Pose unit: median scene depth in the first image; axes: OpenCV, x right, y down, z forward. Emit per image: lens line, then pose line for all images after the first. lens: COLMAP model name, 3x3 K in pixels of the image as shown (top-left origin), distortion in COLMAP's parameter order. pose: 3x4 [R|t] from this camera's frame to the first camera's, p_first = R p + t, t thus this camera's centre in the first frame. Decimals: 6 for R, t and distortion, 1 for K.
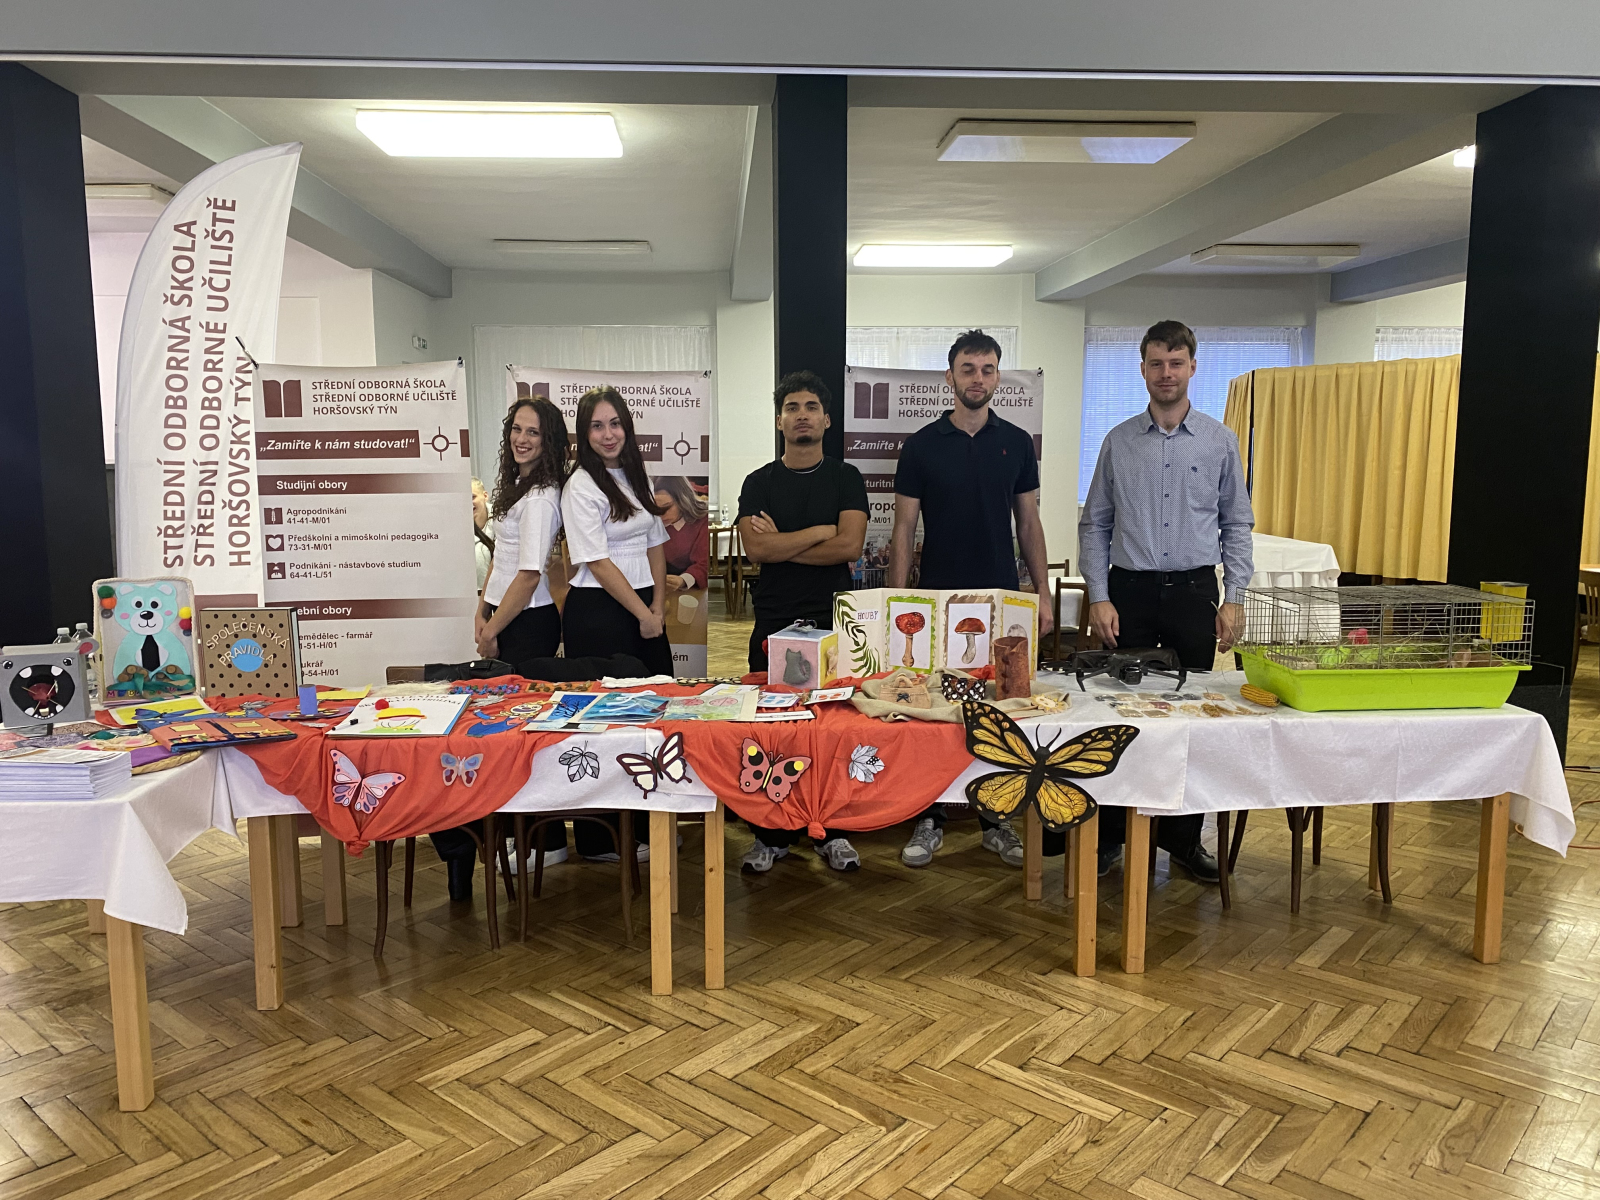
lens RADIAL K [[1210.7, 0, 771.5], [0, 1210.7, 602.3], [0, 0, 1]] dist [0.042588, -0.054186]
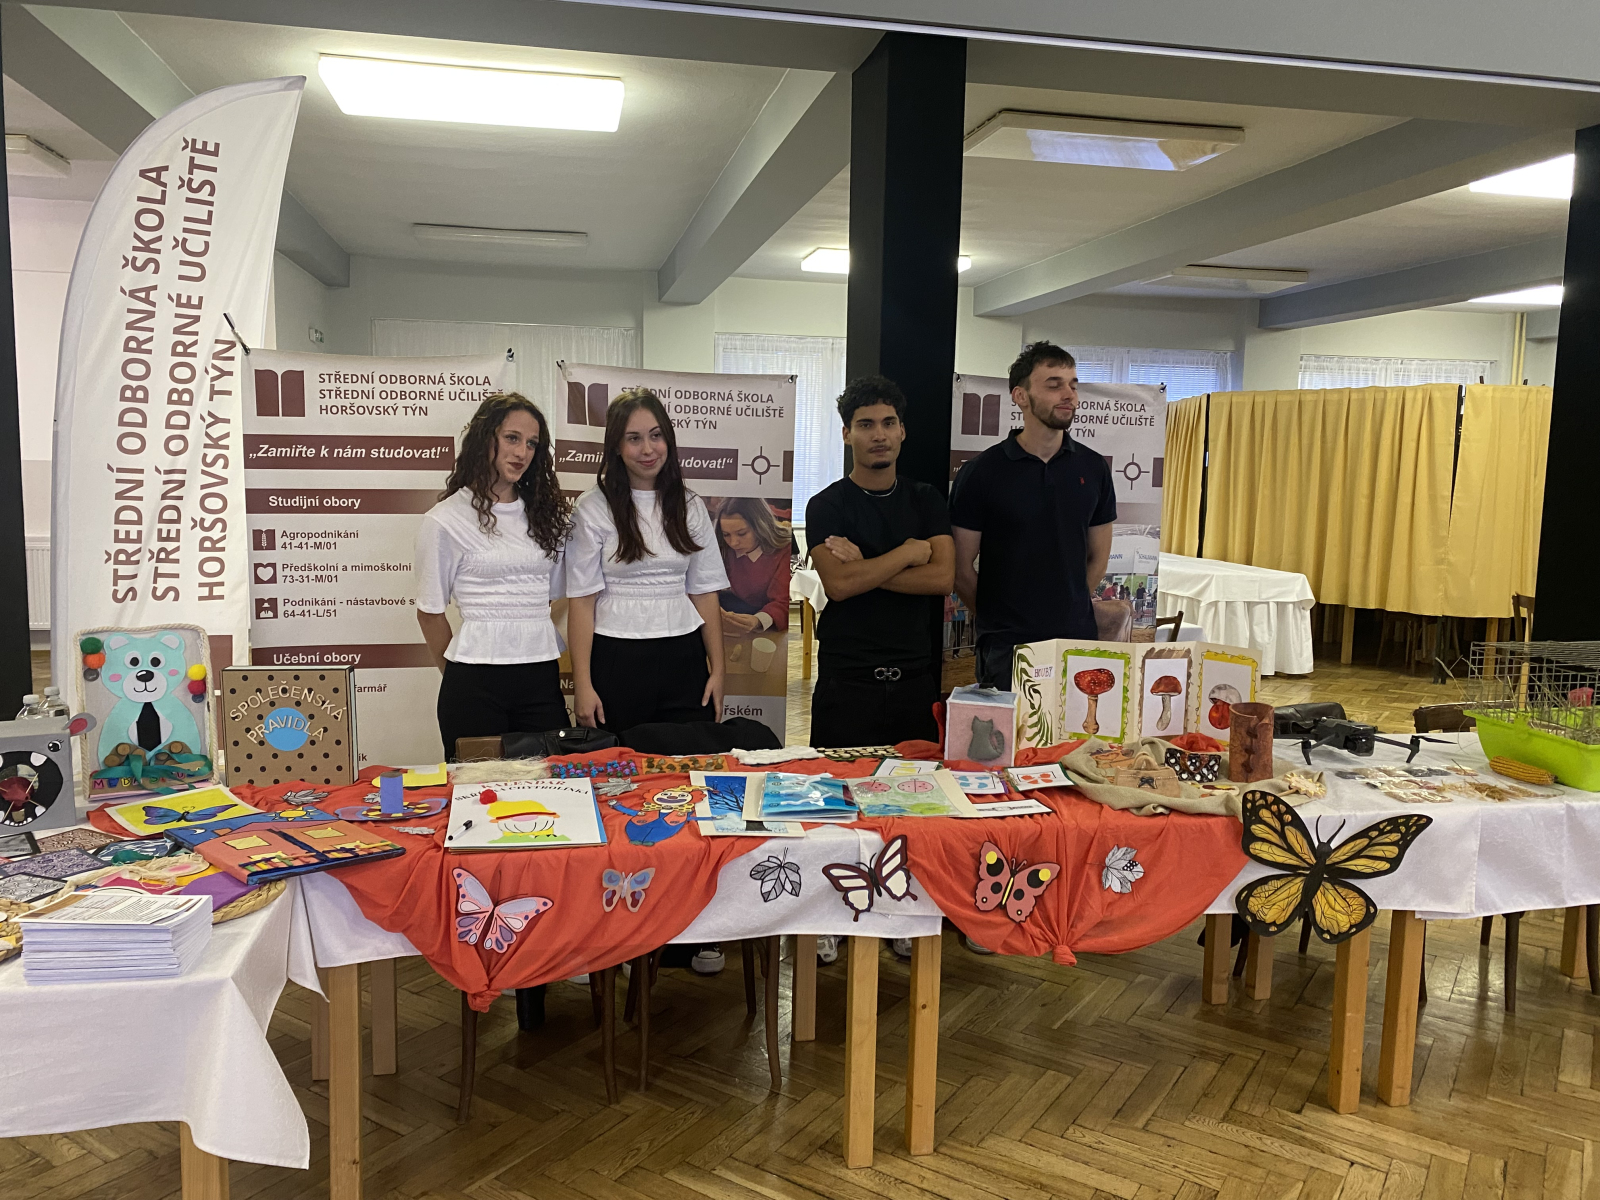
lens RADIAL K [[1177.8, 0, 716.7], [0, 1177.8, 595.1], [0, 0, 1]] dist [0.042141, -0.057777]
pose [[0.991253, 0.007183, 0.131779, -0.252710], [-0.005796, 0.999924, -0.010907, -0.032352], [-0.131847, 0.010048, 0.991219, 0.223619]]
